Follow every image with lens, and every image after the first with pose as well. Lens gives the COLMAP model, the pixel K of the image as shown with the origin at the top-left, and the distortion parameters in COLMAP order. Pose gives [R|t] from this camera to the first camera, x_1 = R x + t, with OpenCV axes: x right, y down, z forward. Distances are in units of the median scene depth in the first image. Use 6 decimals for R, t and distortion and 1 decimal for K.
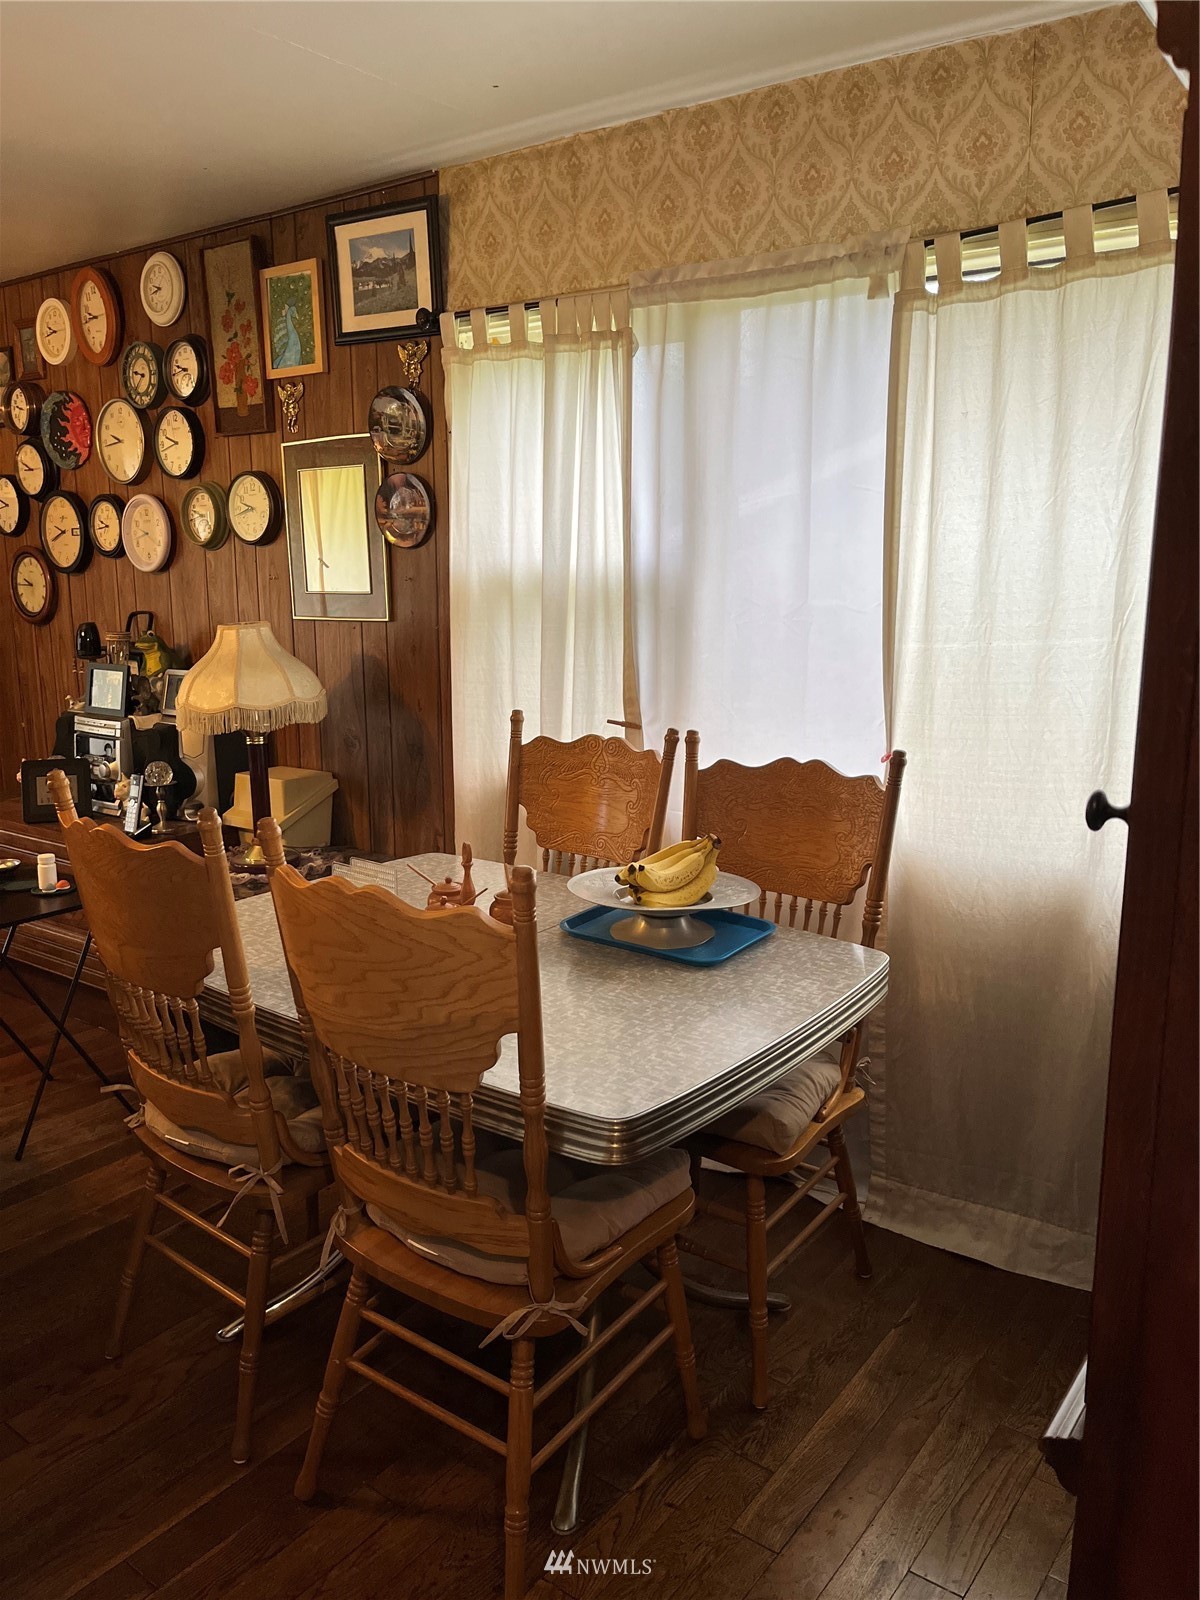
lens RADIAL K [[1207.1, 0, 600.0], [0, 1207.1, 800.0], [0, 0, 1]] dist [0.073988, -0.109302]
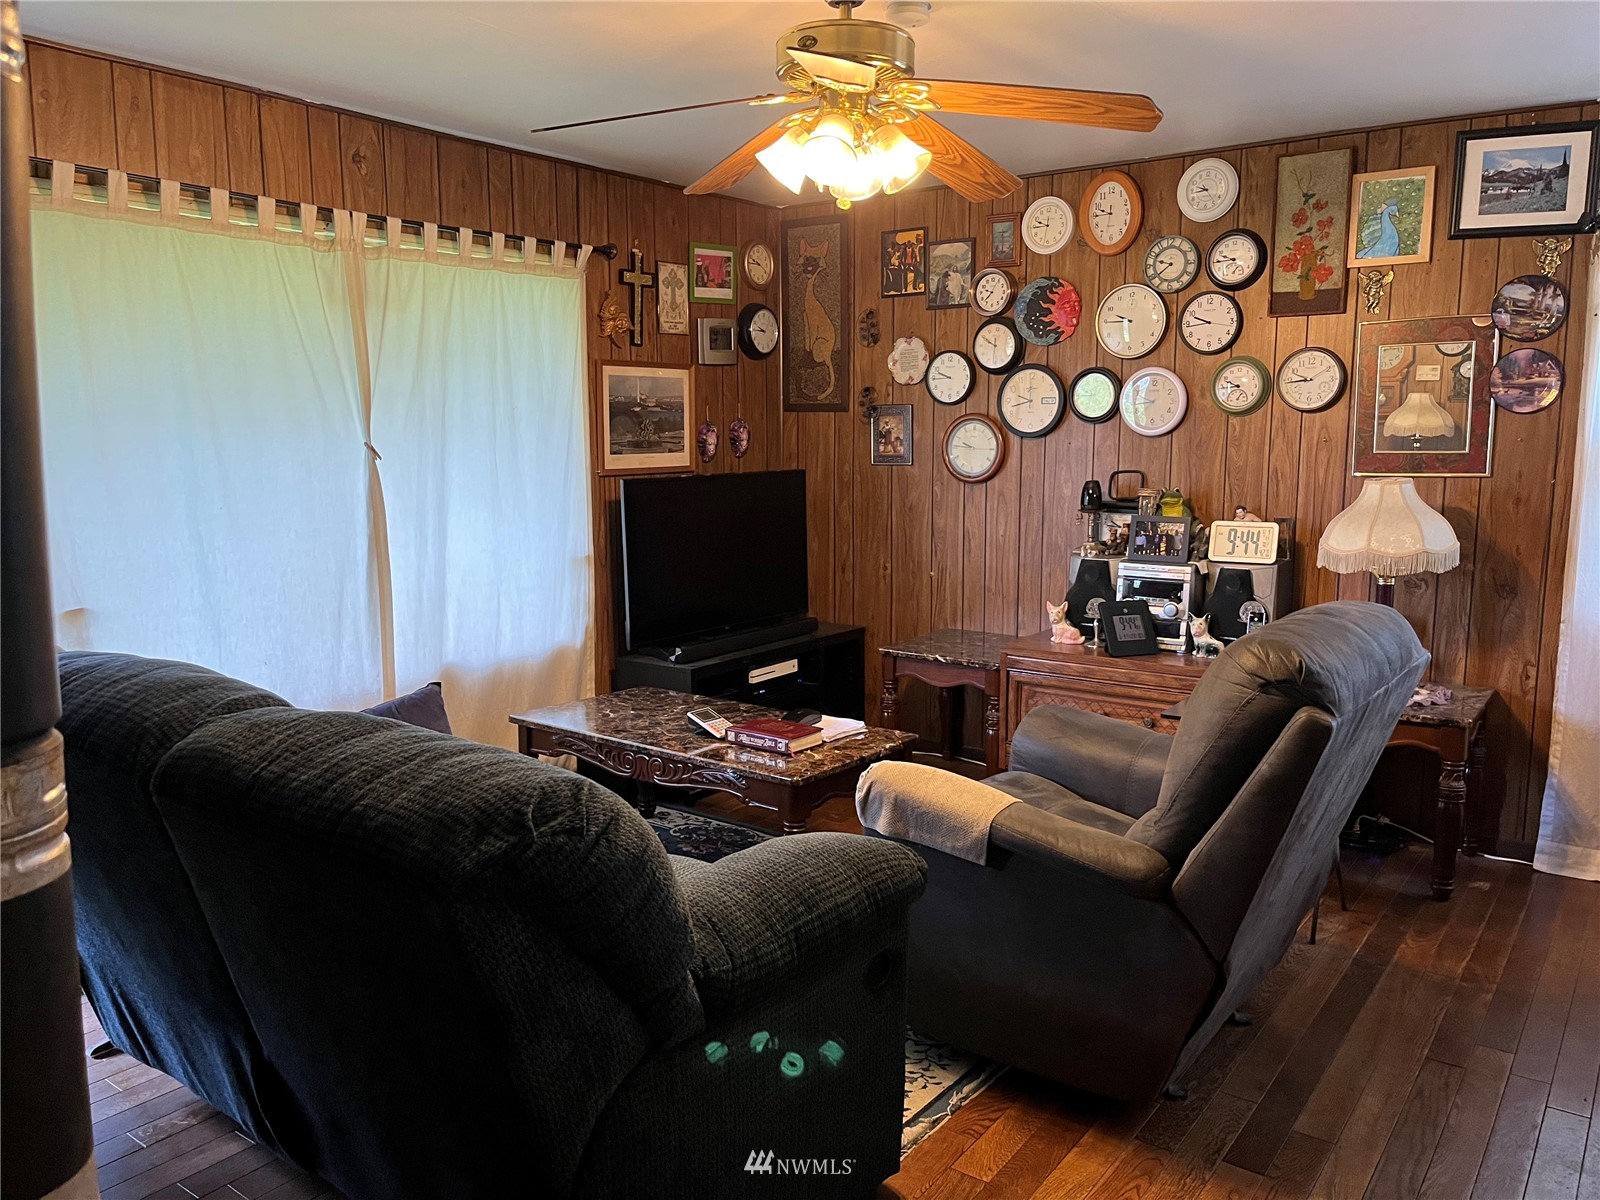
lens RADIAL K [[1207.1, 0, 800.0], [0, 1207.1, 600.0], [0, 0, 1]] dist [0.073988, -0.109302]
pose [[0.999986, 0.002281, 0.004823, -0.804766], [-0.002024, 0.998615, -0.052564, 0.027393], [-0.004936, 0.052554, 0.998606, -0.125566]]
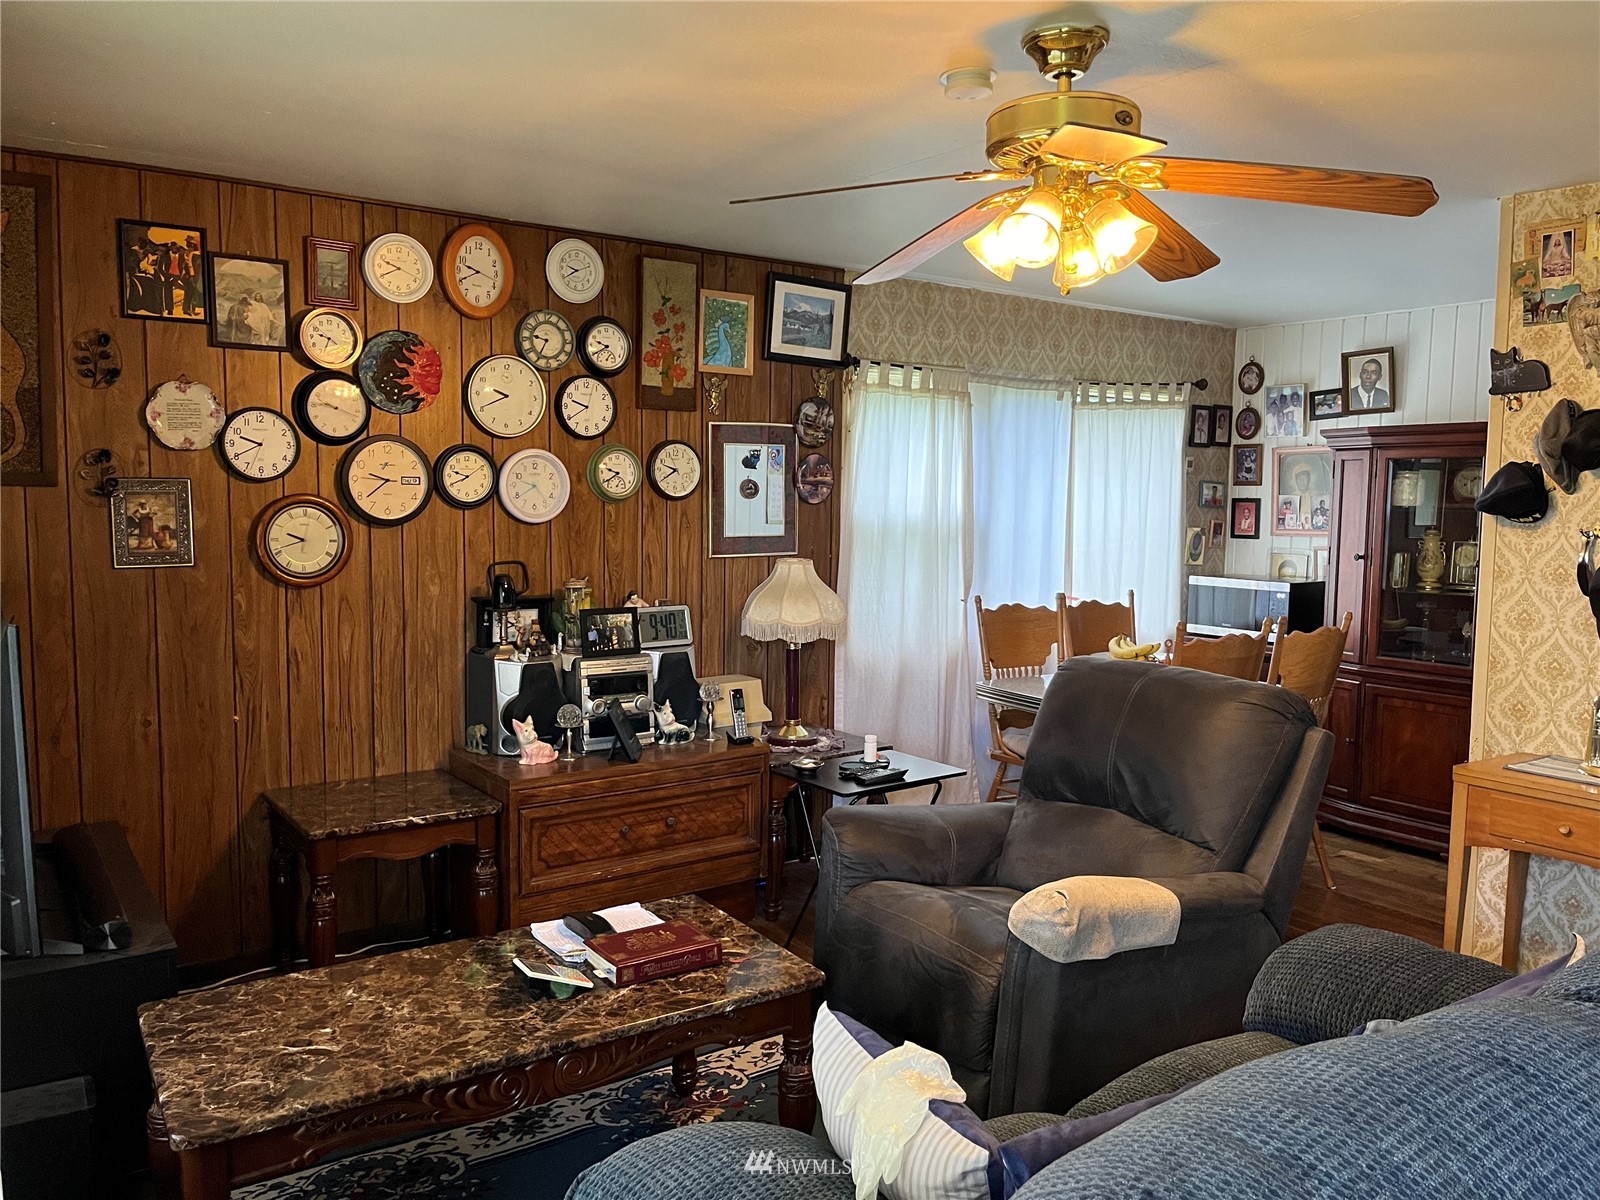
lens RADIAL K [[1207.1, 0, 800.0], [0, 1207.1, 600.0], [0, 0, 1]] dist [0.073988, -0.109302]
pose [[0.318841, -0.075085, 0.944829, -1.467580], [0.171826, 0.984918, 0.020287, -0.121084], [-0.932103, 0.155878, 0.326934, 0.538079]]
